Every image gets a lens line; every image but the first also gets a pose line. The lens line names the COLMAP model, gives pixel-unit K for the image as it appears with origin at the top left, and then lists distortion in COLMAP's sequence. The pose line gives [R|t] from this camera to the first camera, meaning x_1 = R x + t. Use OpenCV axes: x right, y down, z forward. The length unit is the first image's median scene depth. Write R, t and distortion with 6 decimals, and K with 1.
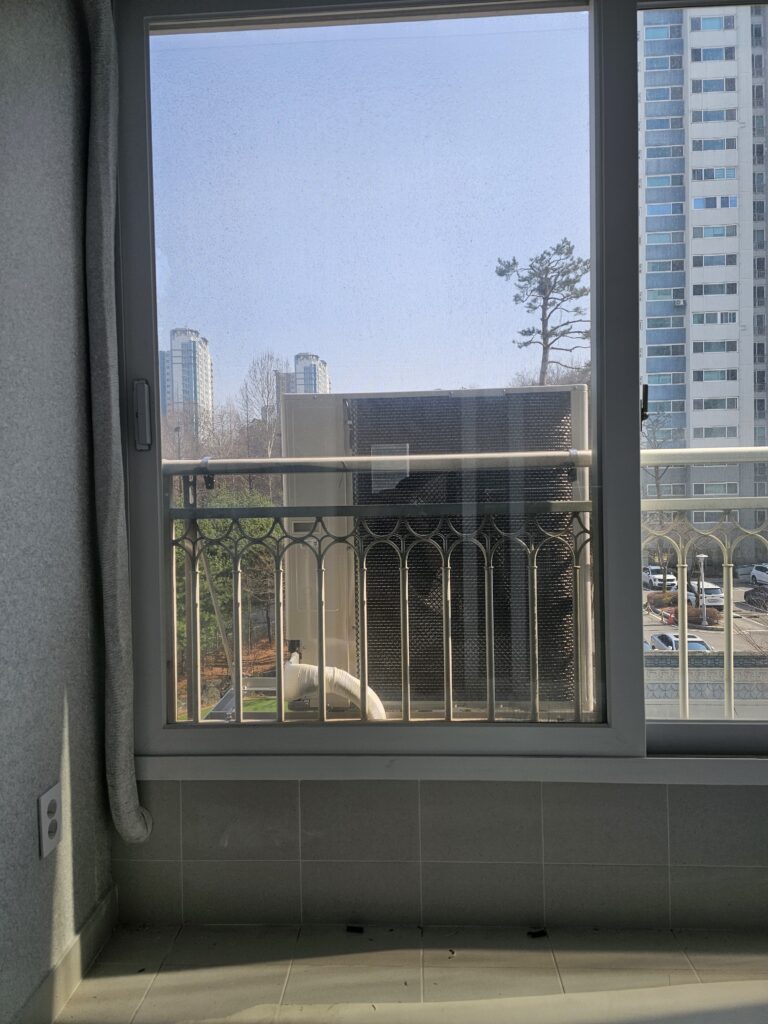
lens RADIAL K [[675.3, 0, 384.5], [0, 675.3, 511.6], [0, 0, 1]] dist [0.037053, -0.028200]
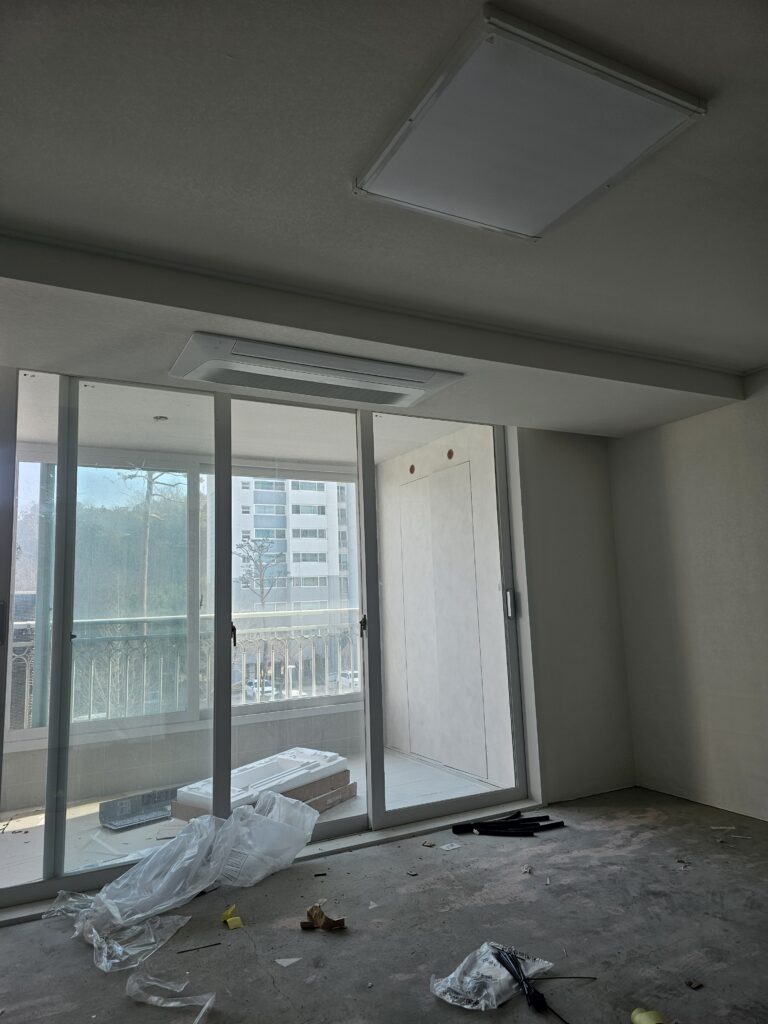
lens RADIAL K [[675.3, 0, 389.7], [0, 675.3, 510.1], [0, 0, 1]] dist [0.037053, -0.028200]
pose [[0.853997, 0.057704, 0.517068, 0.069604], [0.033925, 0.985540, -0.166015, -0.024746], [-0.519171, 0.159318, 0.839690, -1.759834]]
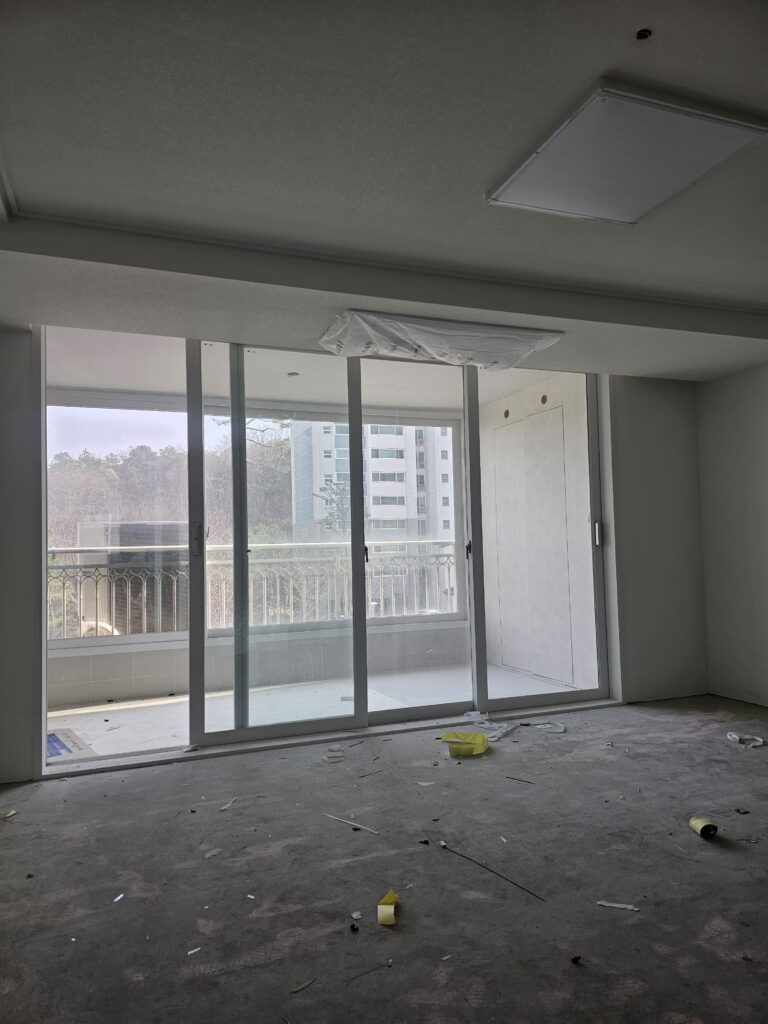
lens RADIAL K [[675.3, 0, 377.7], [0, 675.3, 519.9], [0, 0, 1]] dist [0.037053, -0.028200]
pose [[0.914599, 0.012205, 0.404178, -0.165268], [0.018856, 0.997170, -0.072780, 0.033845], [-0.403923, 0.074186, 0.911780, -1.992318]]
